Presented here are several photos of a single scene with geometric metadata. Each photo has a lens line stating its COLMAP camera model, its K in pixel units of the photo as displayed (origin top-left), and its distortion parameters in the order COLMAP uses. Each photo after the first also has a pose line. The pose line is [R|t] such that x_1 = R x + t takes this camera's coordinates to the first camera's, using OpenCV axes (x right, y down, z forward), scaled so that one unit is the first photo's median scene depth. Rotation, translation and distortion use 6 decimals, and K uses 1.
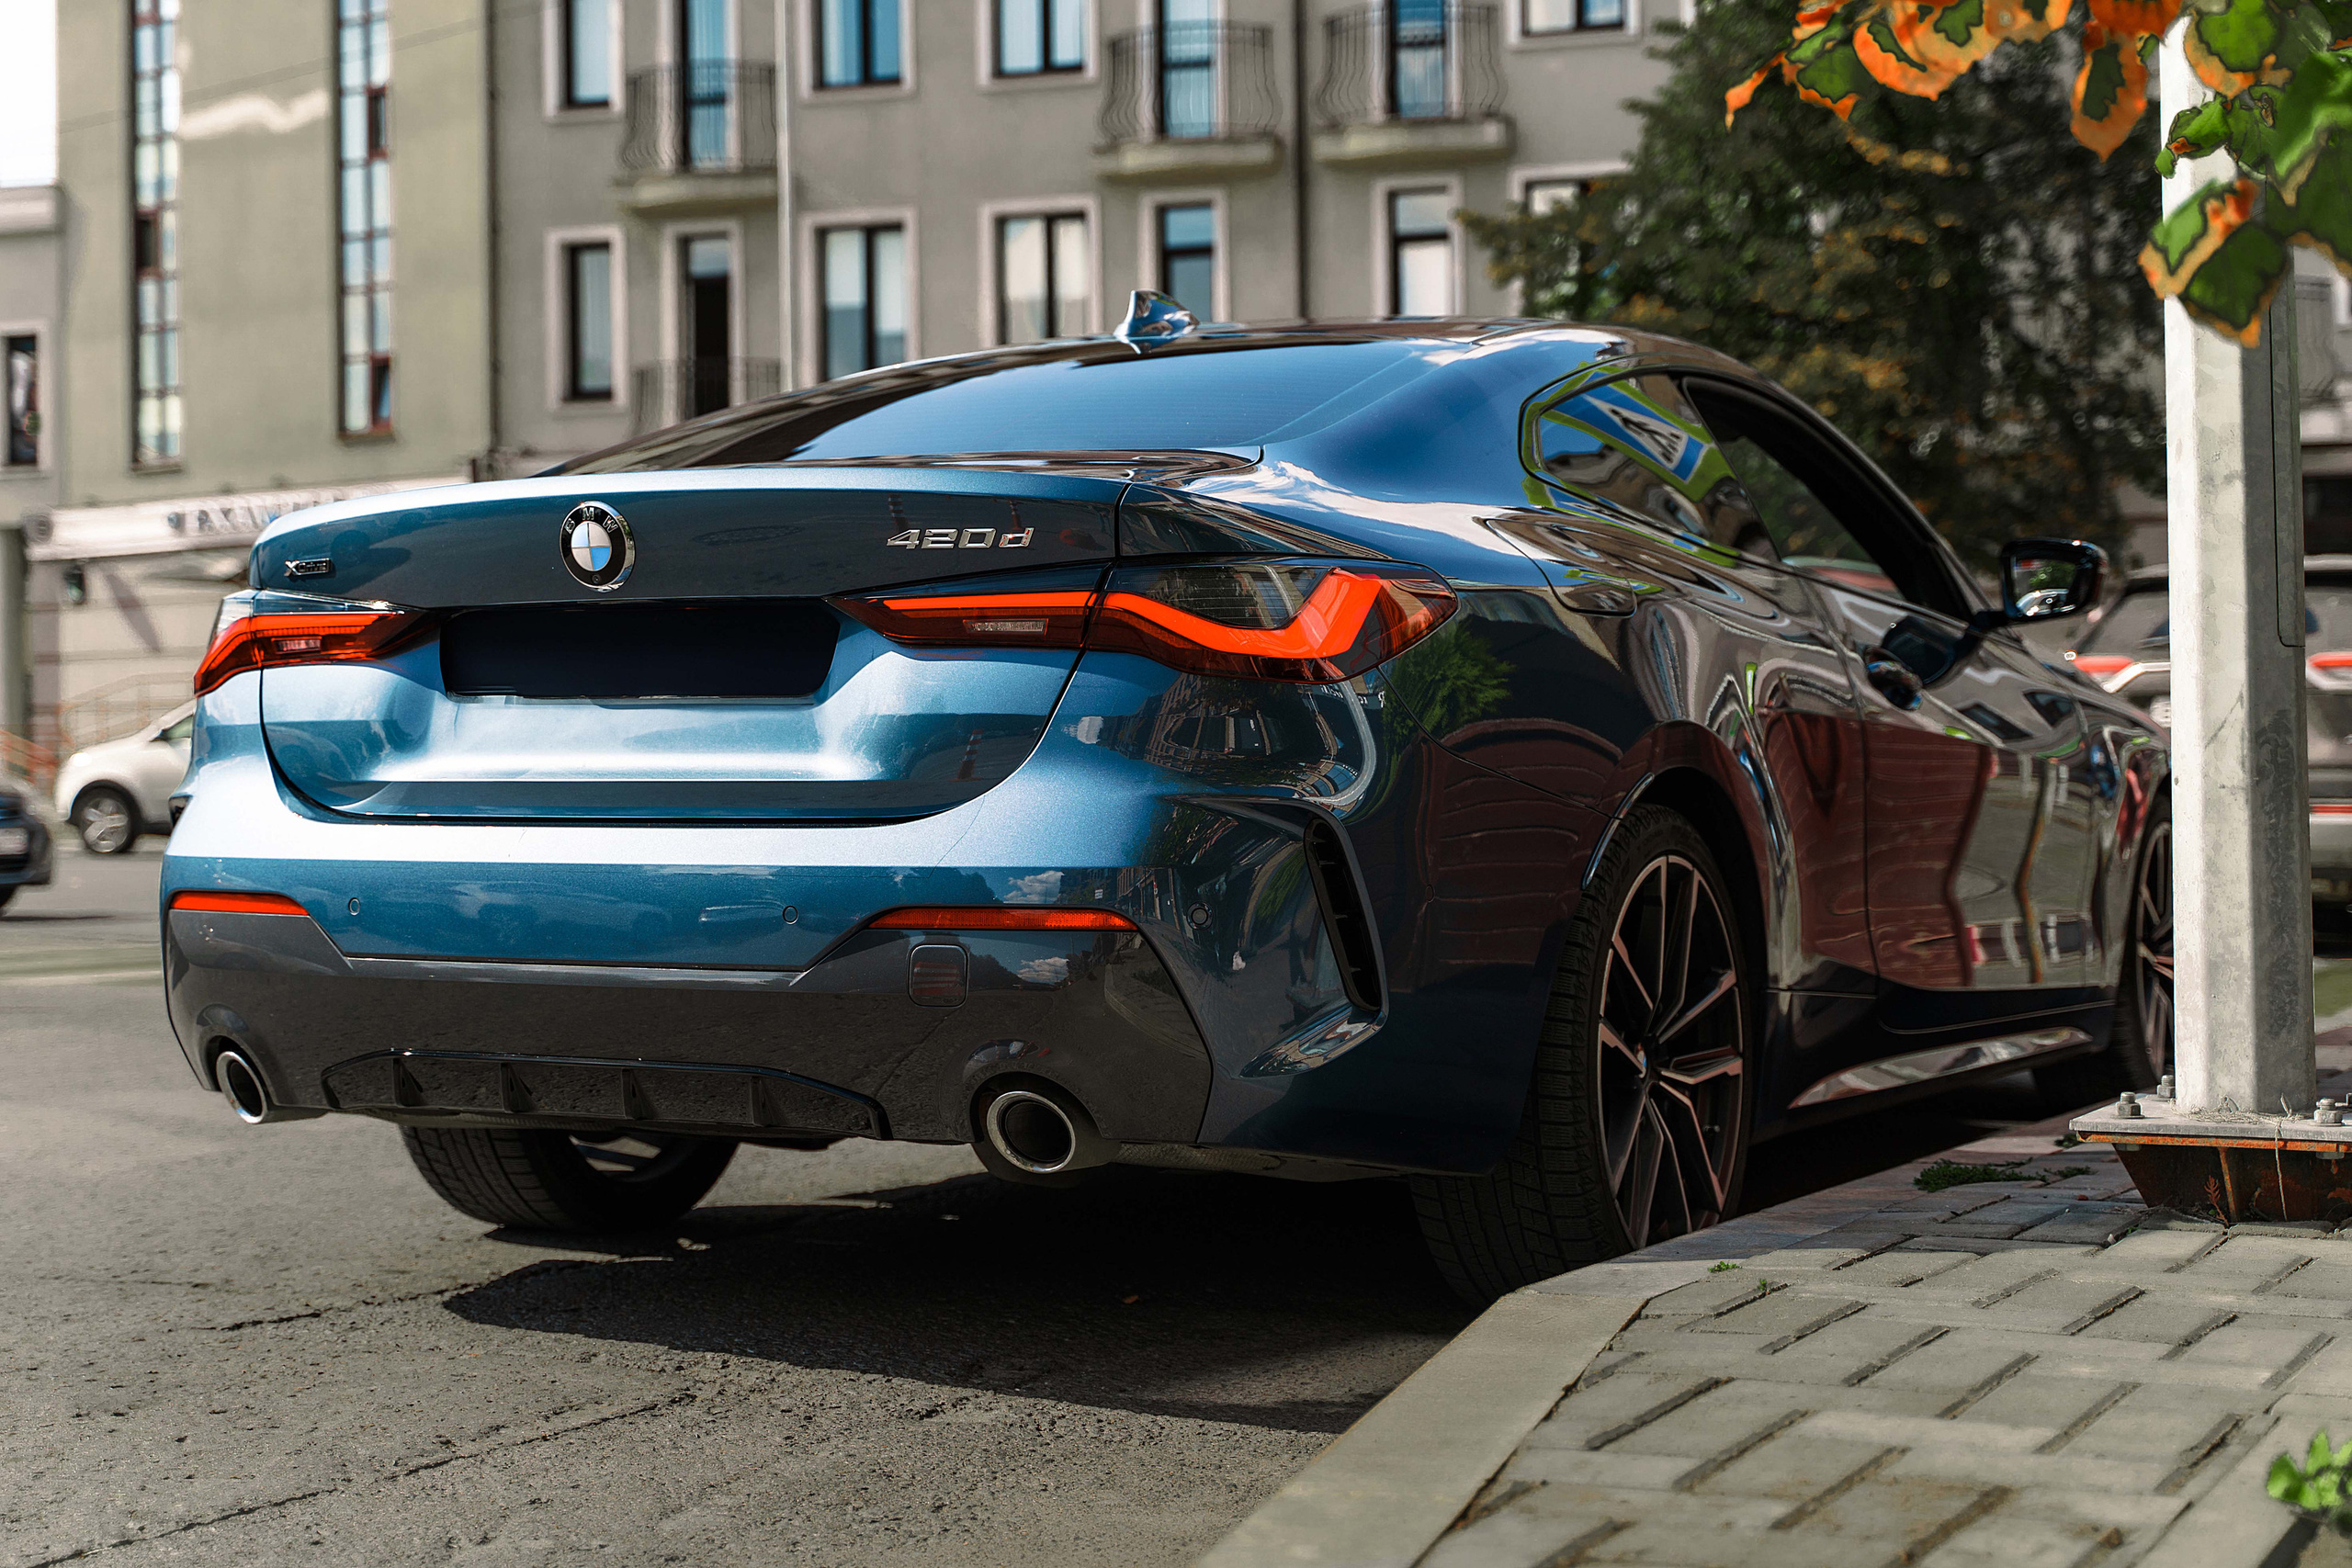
lens RADIAL K [[3446.2, 0, 1131.8], [0, 3446.2, 708.7], [0, 0, 1]] dist [-0.016361, -0.055200]
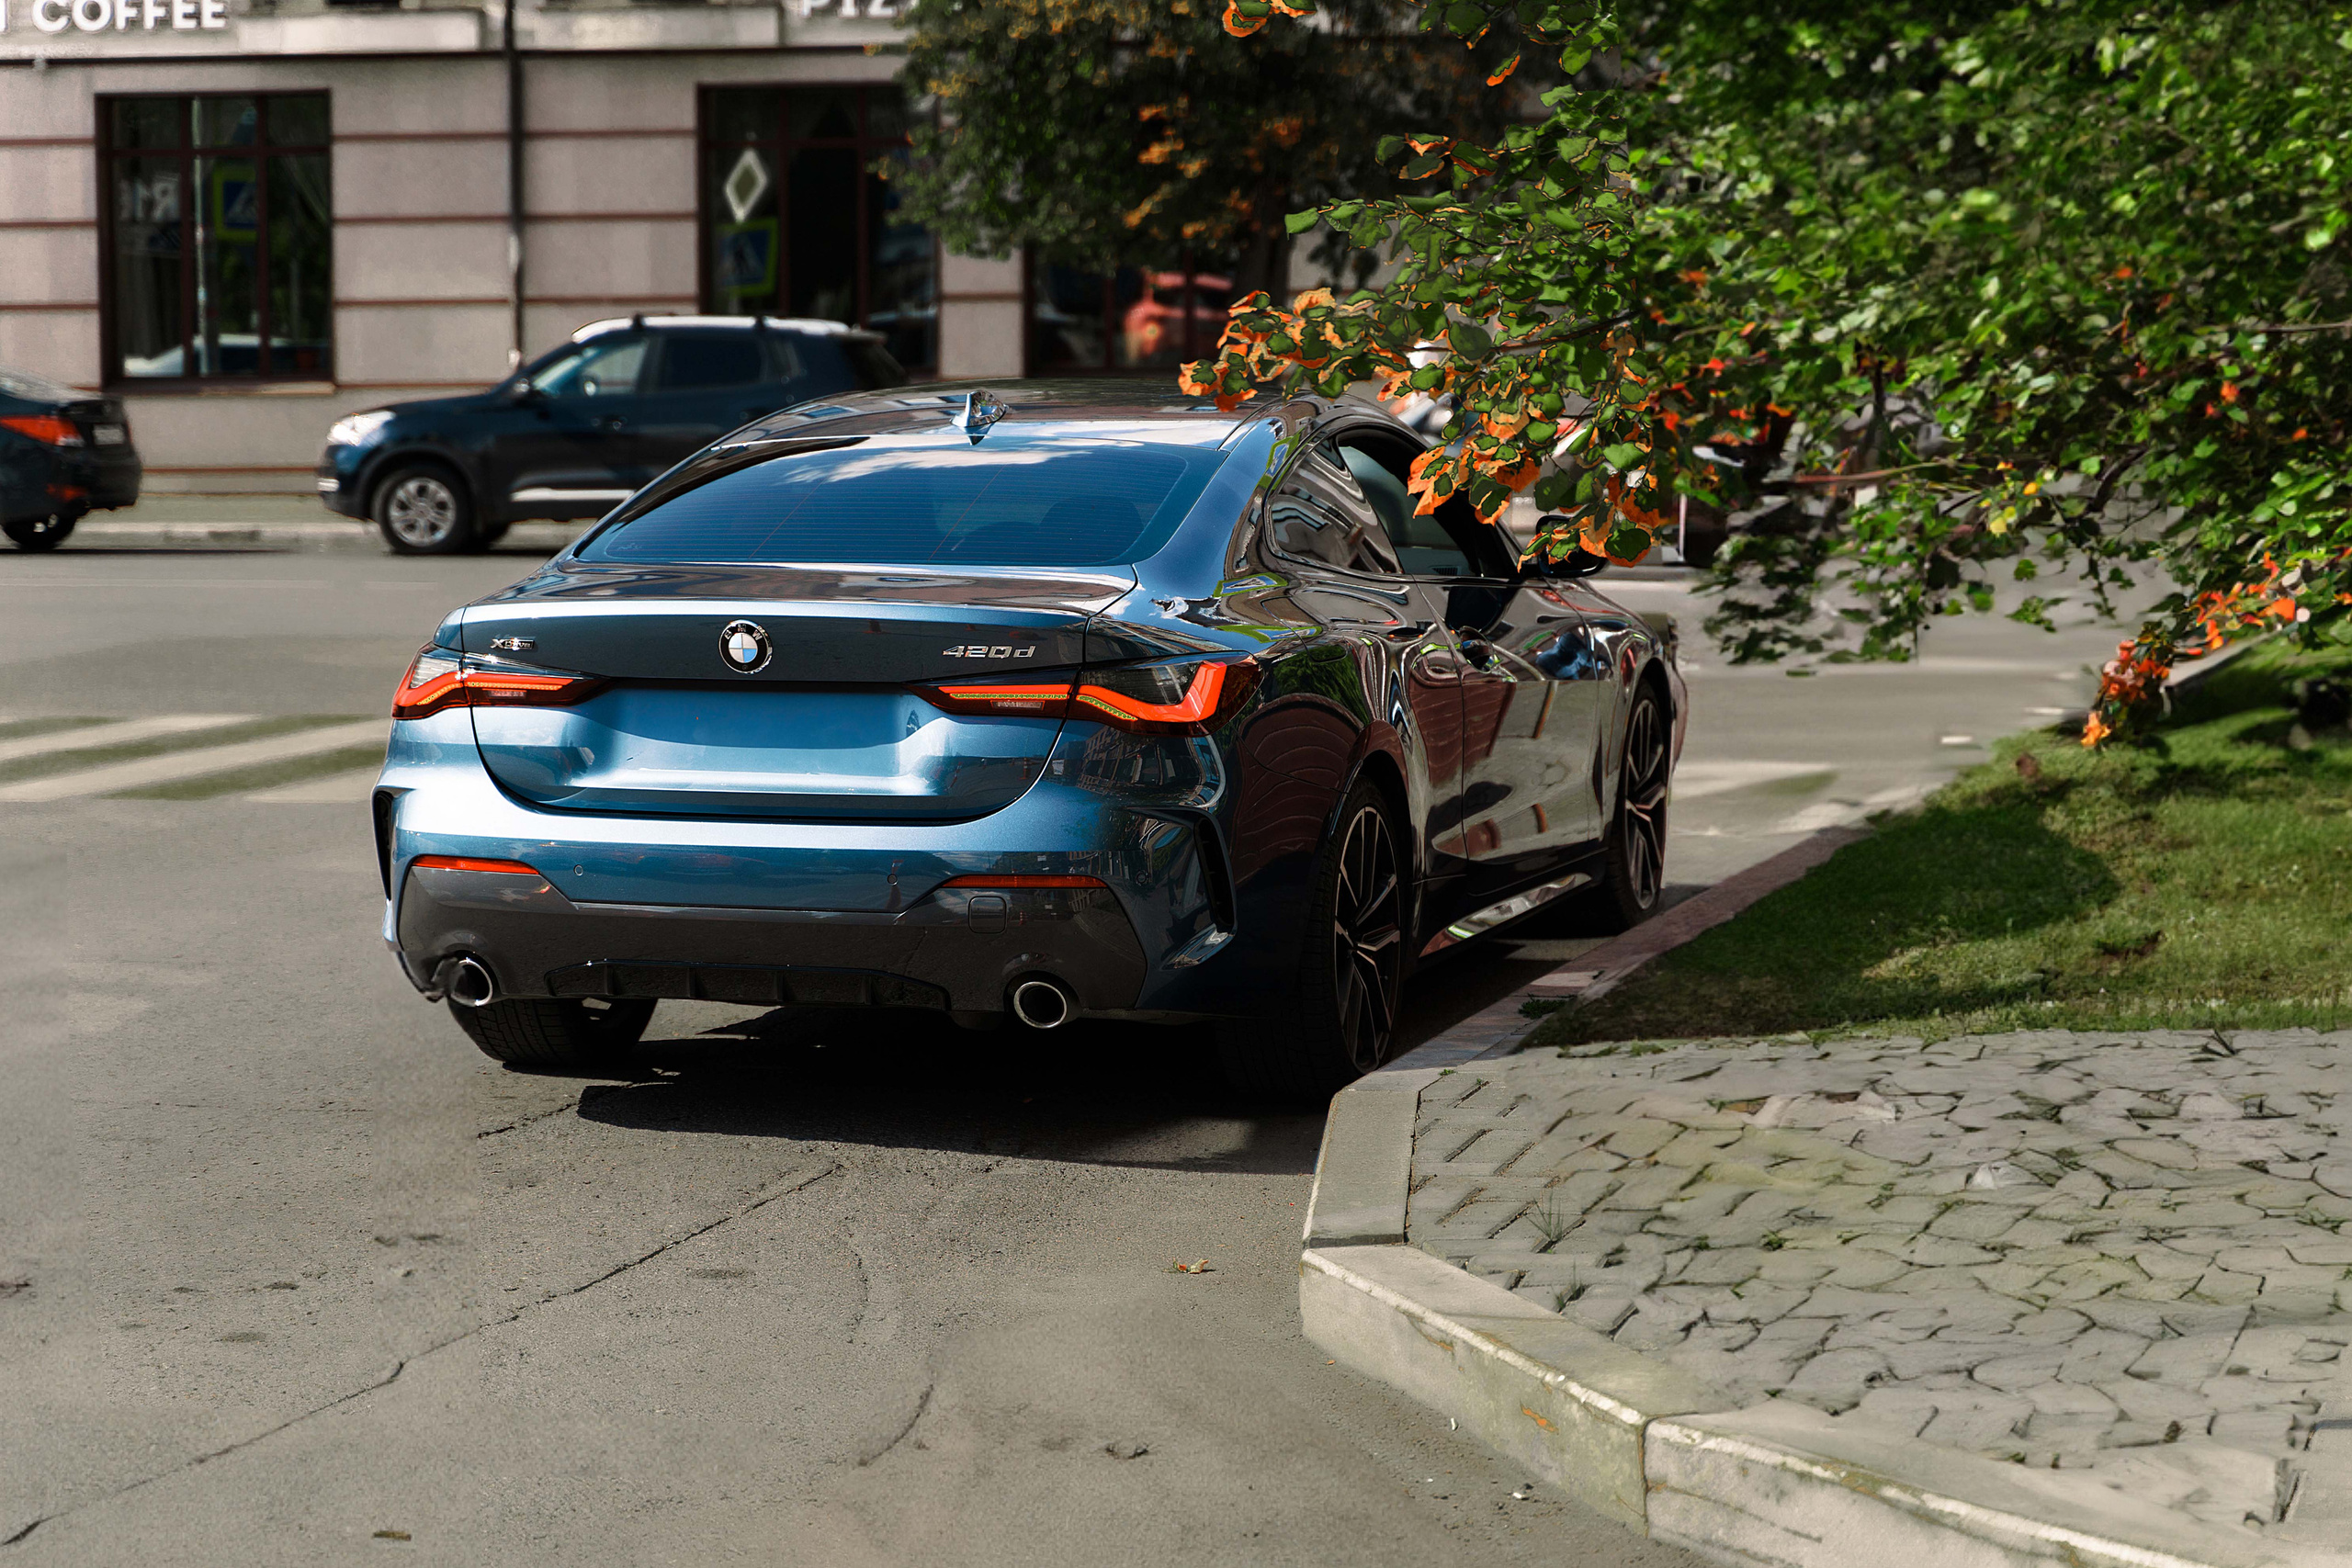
lens RADIAL K [[5100.2, 0, 1176.0], [0, 5100.2, 784.0], [0, 0, 1]] dist [0.000331, -0.742370]
pose [[0.975893, -0.019344, 0.217388, -0.421109], [-0.005002, 0.993820, 0.110891, -0.219290], [-0.218190, -0.109305, 0.969766, -1.194679]]
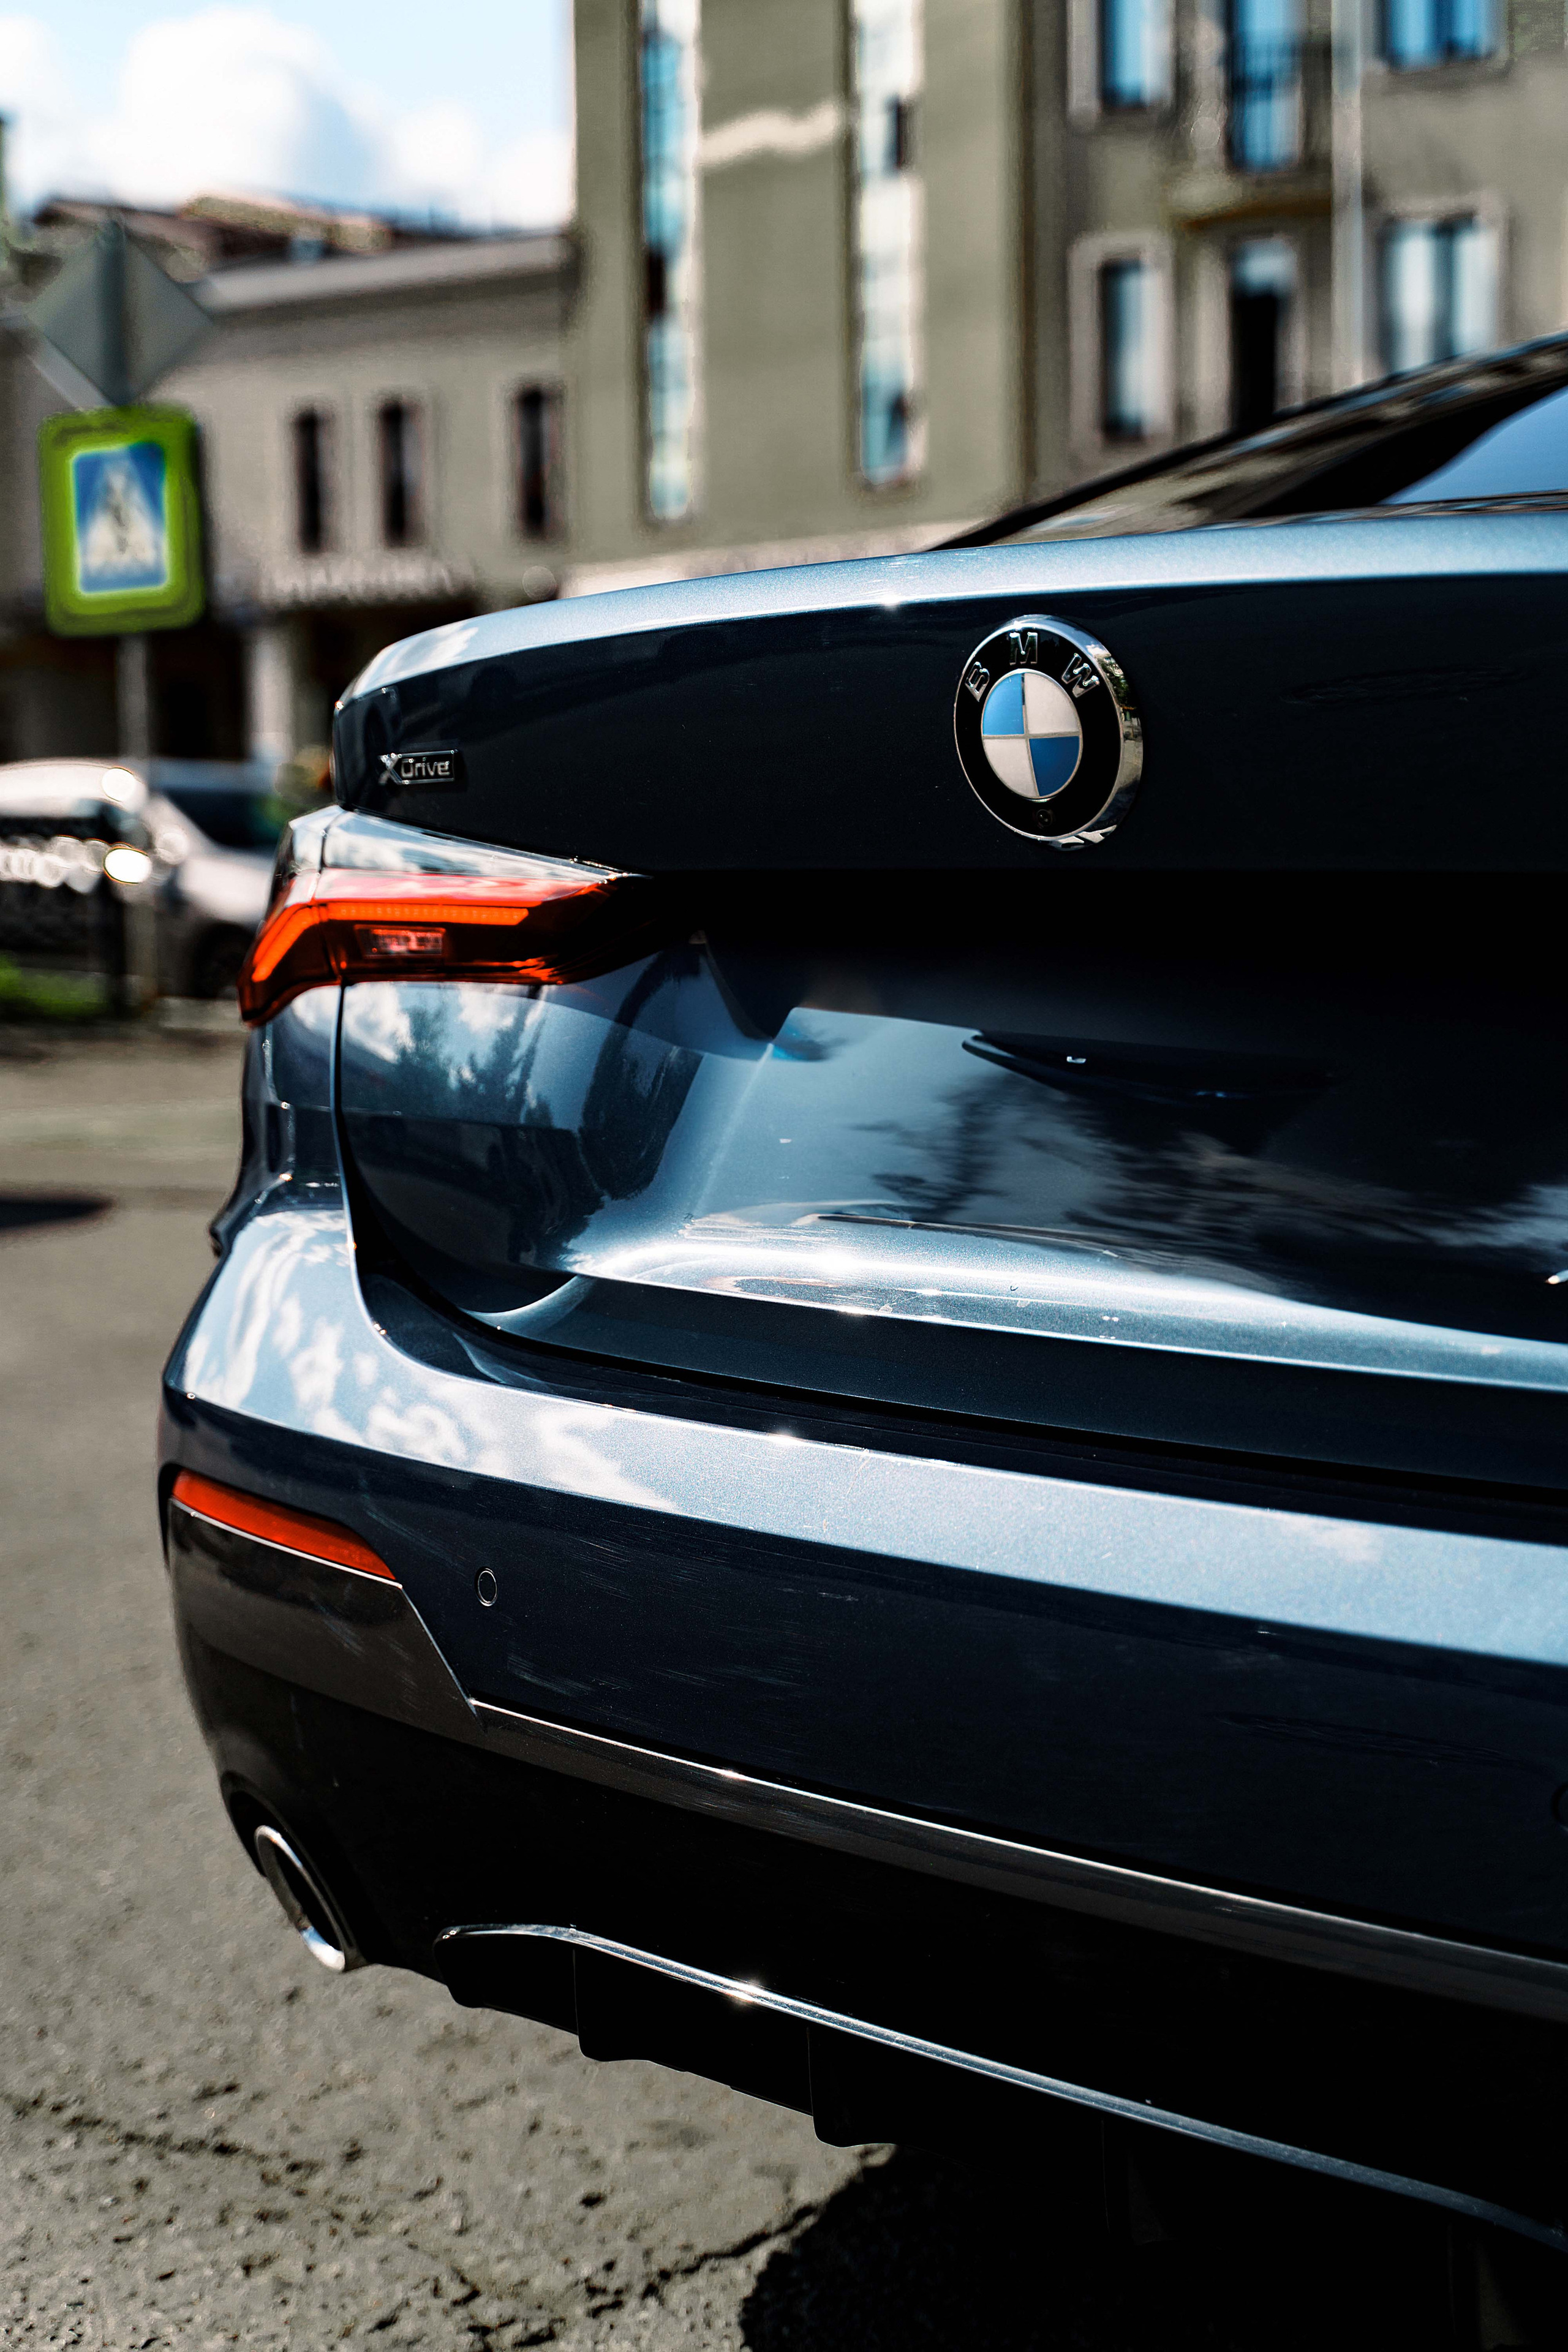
lens RADIAL K [[3353.0, 0, 784.0], [0, 3353.0, 1176.0], [0, 0, 1]] dist [0.179999, 0.031095]
pose [[0.967245, 0.022256, -0.252868, -0.076749], [0.009053, 0.992491, 0.121982, -0.038935], [0.253684, -0.120276, 0.959780, 0.549685]]
